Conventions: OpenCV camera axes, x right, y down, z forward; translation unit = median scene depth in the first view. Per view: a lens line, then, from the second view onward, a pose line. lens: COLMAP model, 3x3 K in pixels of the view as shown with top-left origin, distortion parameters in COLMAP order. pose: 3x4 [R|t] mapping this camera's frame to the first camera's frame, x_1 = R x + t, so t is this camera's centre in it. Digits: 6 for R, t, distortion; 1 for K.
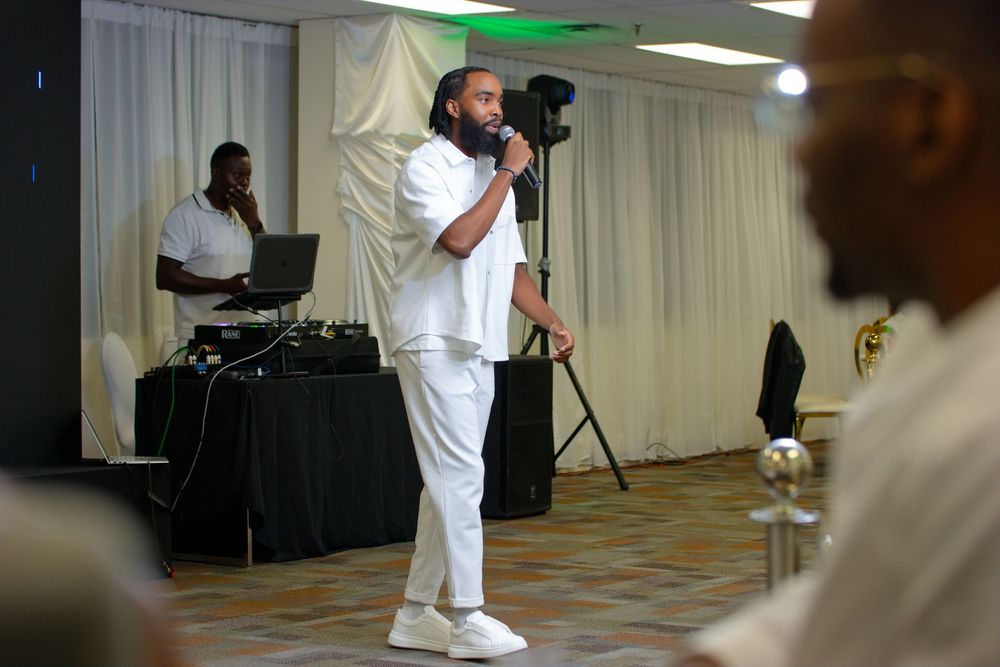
lens RADIAL K [[2422.6, 0, 500.8], [0, 2422.6, 331.4], [0, 0, 1]] dist [-0.322391, 0.000000]
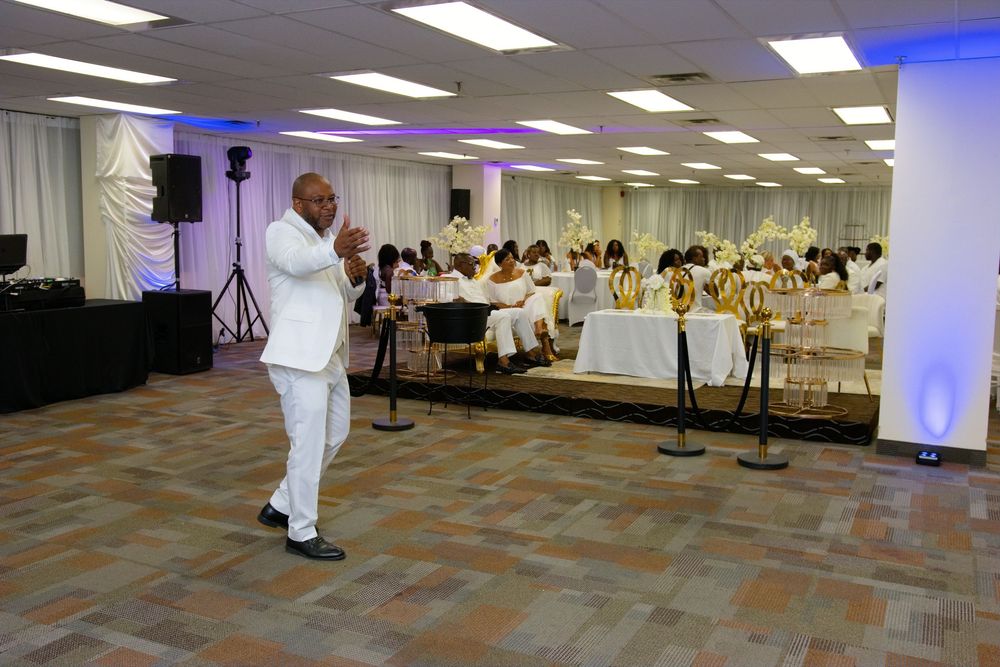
lens RADIAL K [[929.1, 0, 506.4], [0, 929.1, 325.9], [0, 0, 1]] dist [-0.032154, 0.000000]
pose [[0.993242, -0.003913, 0.115997, 0.172031], [-0.006337, 0.996113, 0.087862, -0.029027], [-0.115890, -0.088003, 0.989356, 0.217208]]
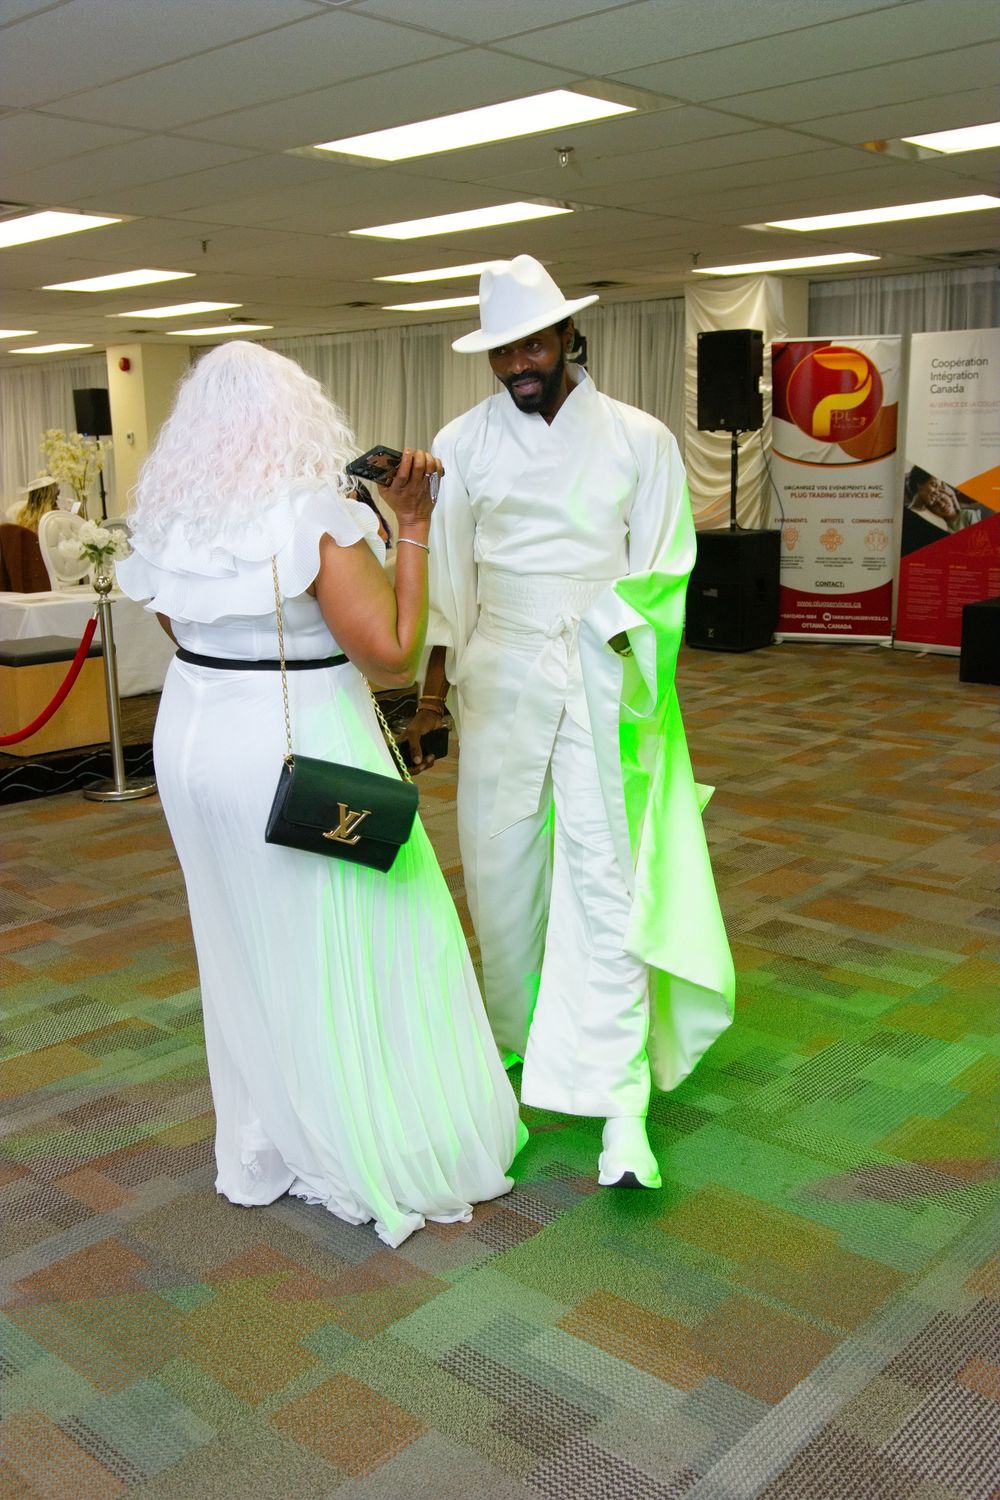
lens RADIAL K [[1416.8, 0, 490.1], [0, 1416.8, 742.7], [0, 0, 1]] dist [-0.018738, 0.000000]
pose [[-0.151631, 0.214436, -0.964896, 0.494174], [-0.008038, 0.975884, 0.218141, -0.034916], [0.988404, 0.040833, -0.146251, 0.492642]]
